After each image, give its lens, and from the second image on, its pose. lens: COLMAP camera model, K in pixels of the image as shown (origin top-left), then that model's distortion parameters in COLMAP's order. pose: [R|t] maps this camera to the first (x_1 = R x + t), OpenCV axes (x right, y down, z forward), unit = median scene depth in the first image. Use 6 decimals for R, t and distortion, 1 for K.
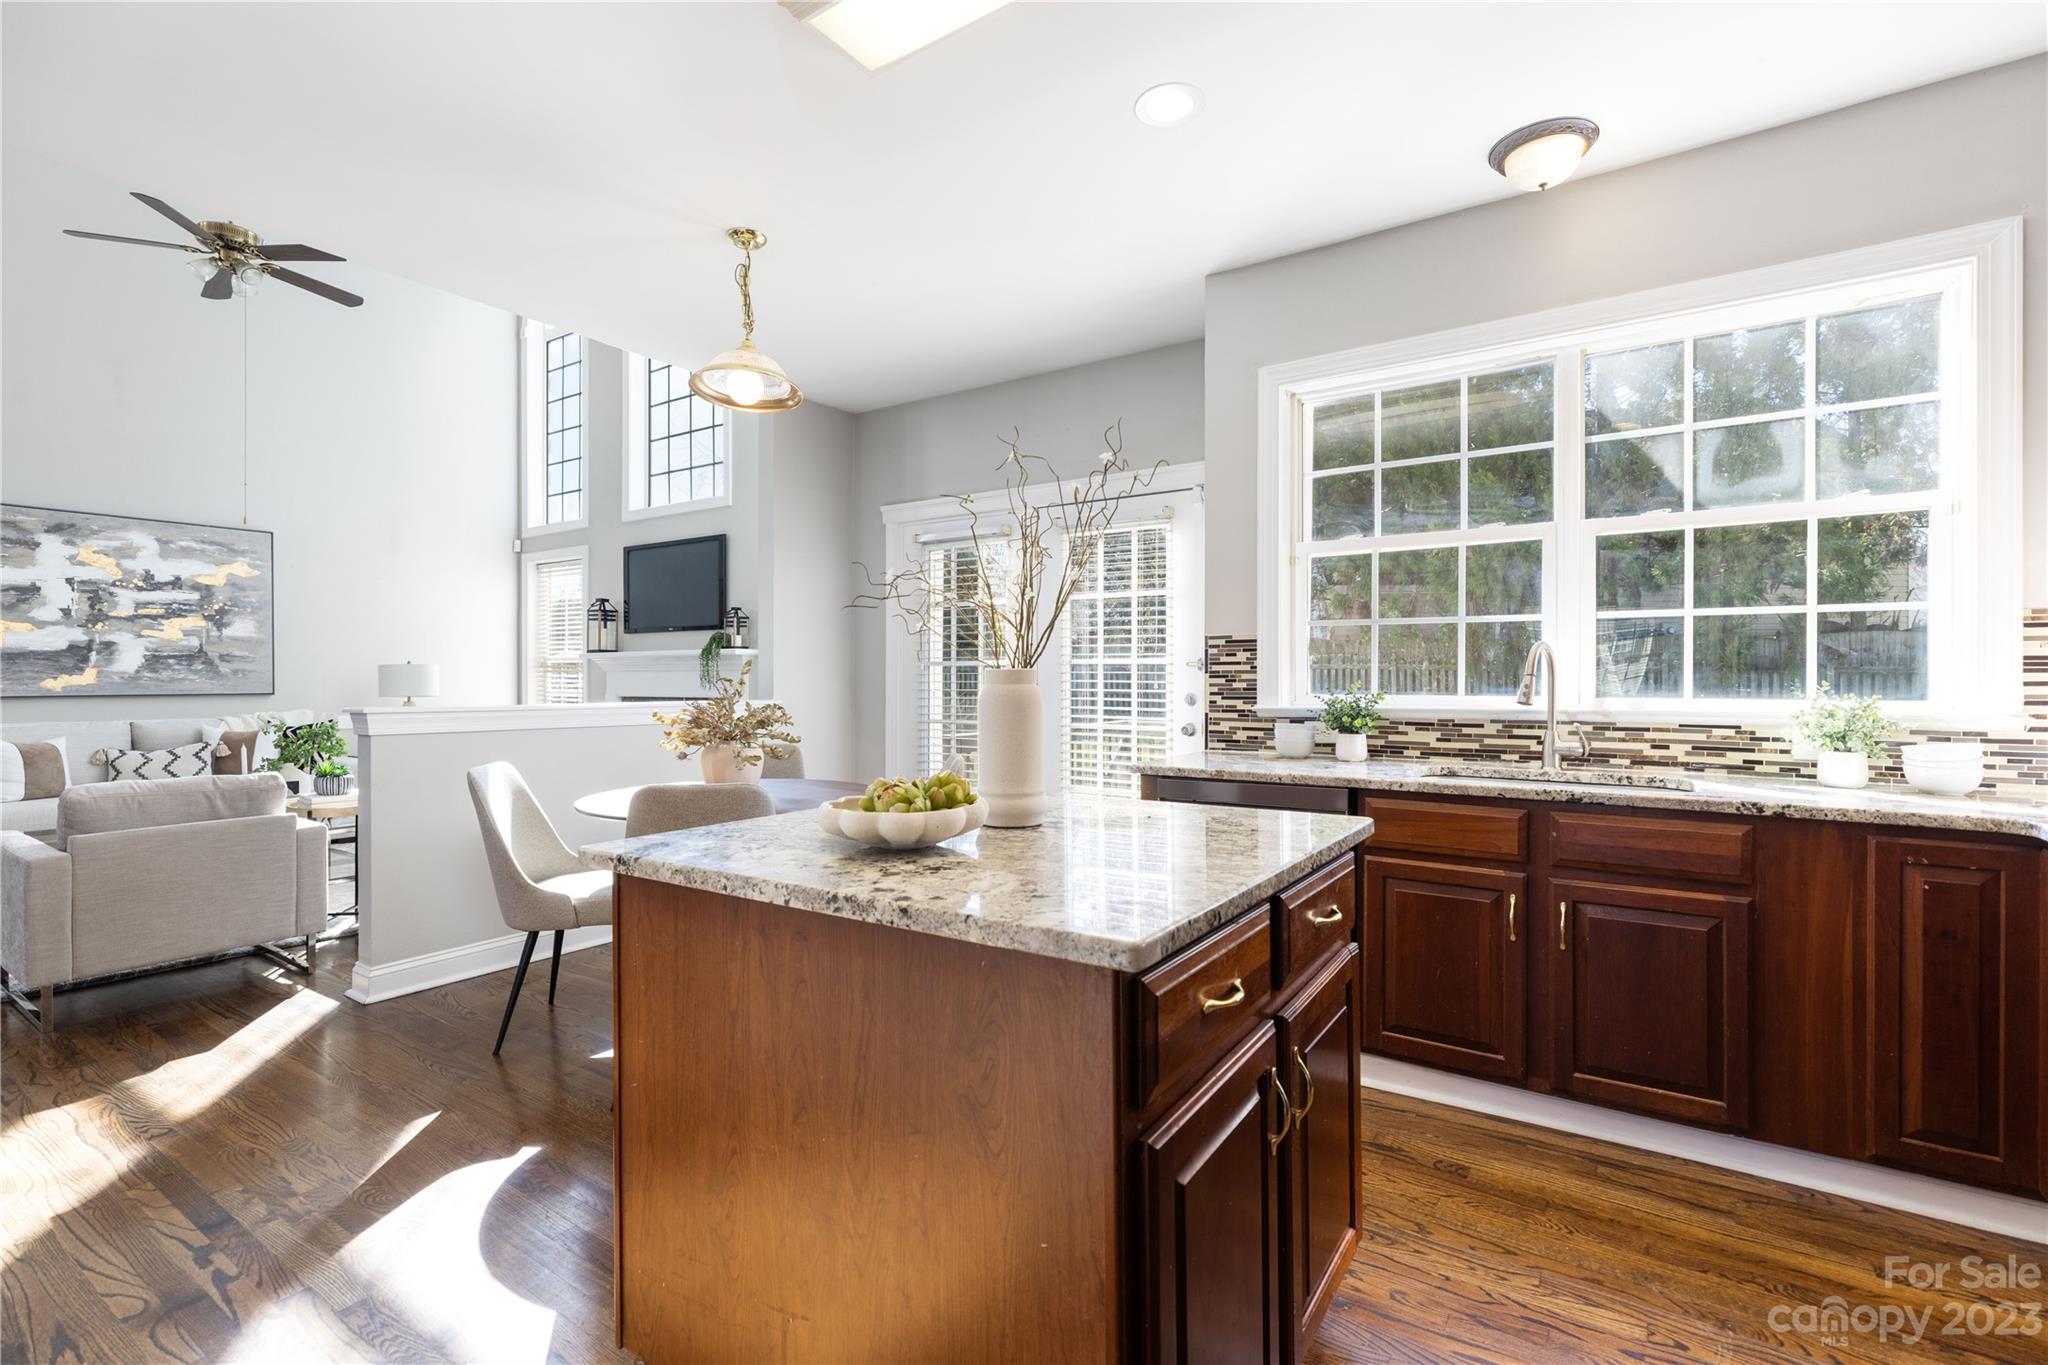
lens RADIAL K [[924.6, 0, 1018.1], [0, 924.6, 679.6], [0, 0, 1]] dist [0.005964, -0.000947]
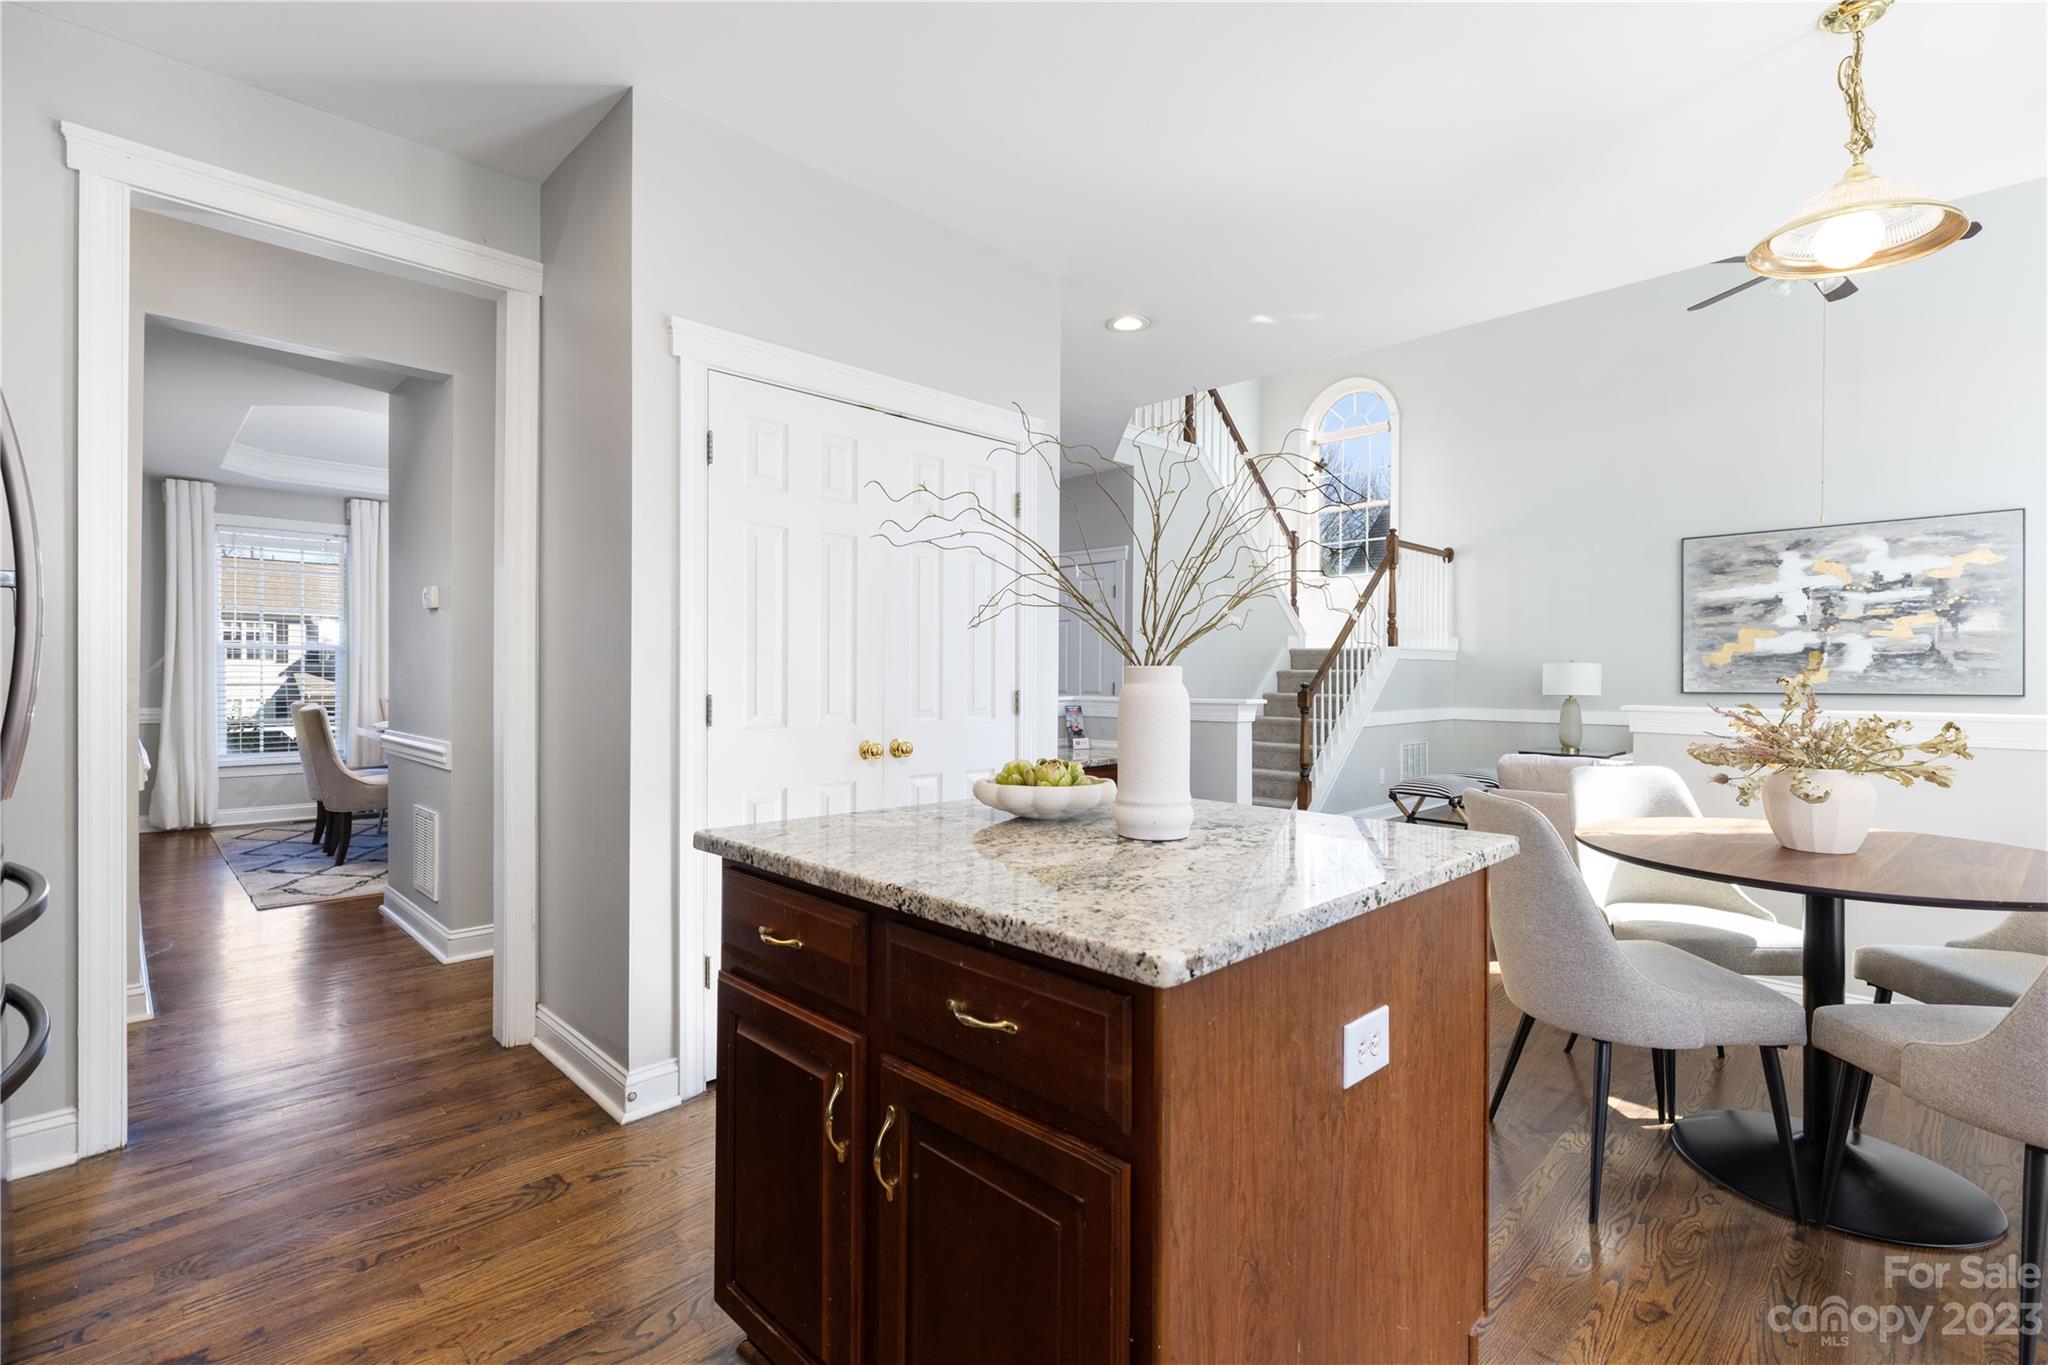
lens RADIAL K [[924.6, 0, 1020.4], [0, 924.6, 678.3], [0, 0, 1]] dist [0.005964, -0.000947]
pose [[-0.205220, 0.002582, -0.978712, 0.368143], [-0.003553, 0.999988, 0.003384, -0.001184], [0.978709, 0.004172, -0.205208, 0.424960]]
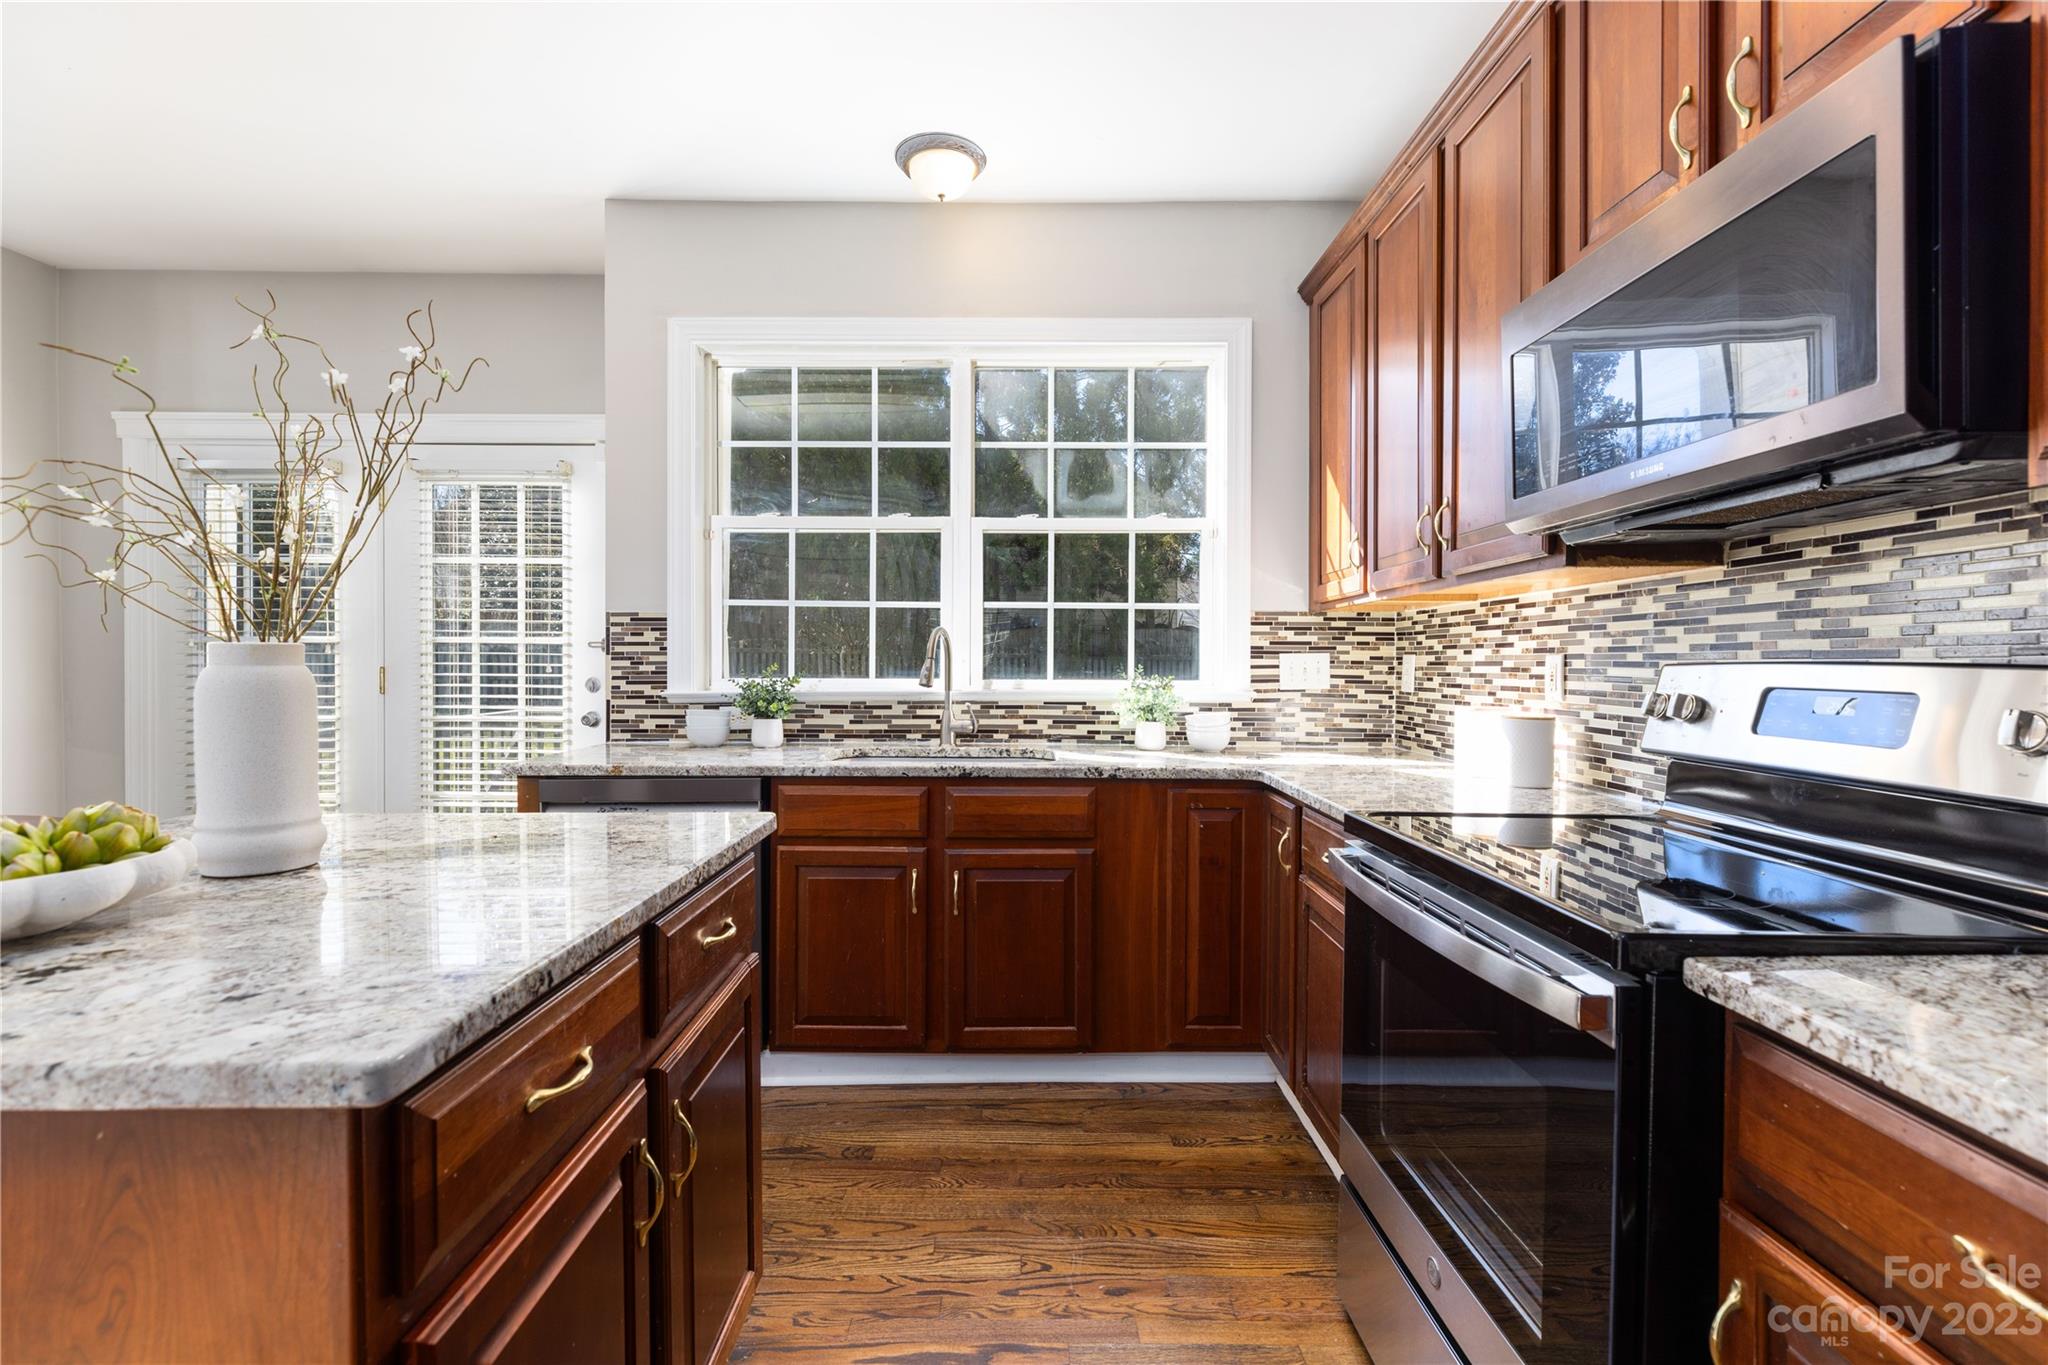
lens RADIAL K [[924.6, 0, 1019.1], [0, 924.6, 674.6], [0, 0, 1]] dist [0.005964, -0.000947]
pose [[0.827630, -0.003894, 0.561261, 0.027211], [-0.002845, 0.999934, 0.011133, 0.000983], [-0.561267, -0.010811, 0.827564, 0.042900]]
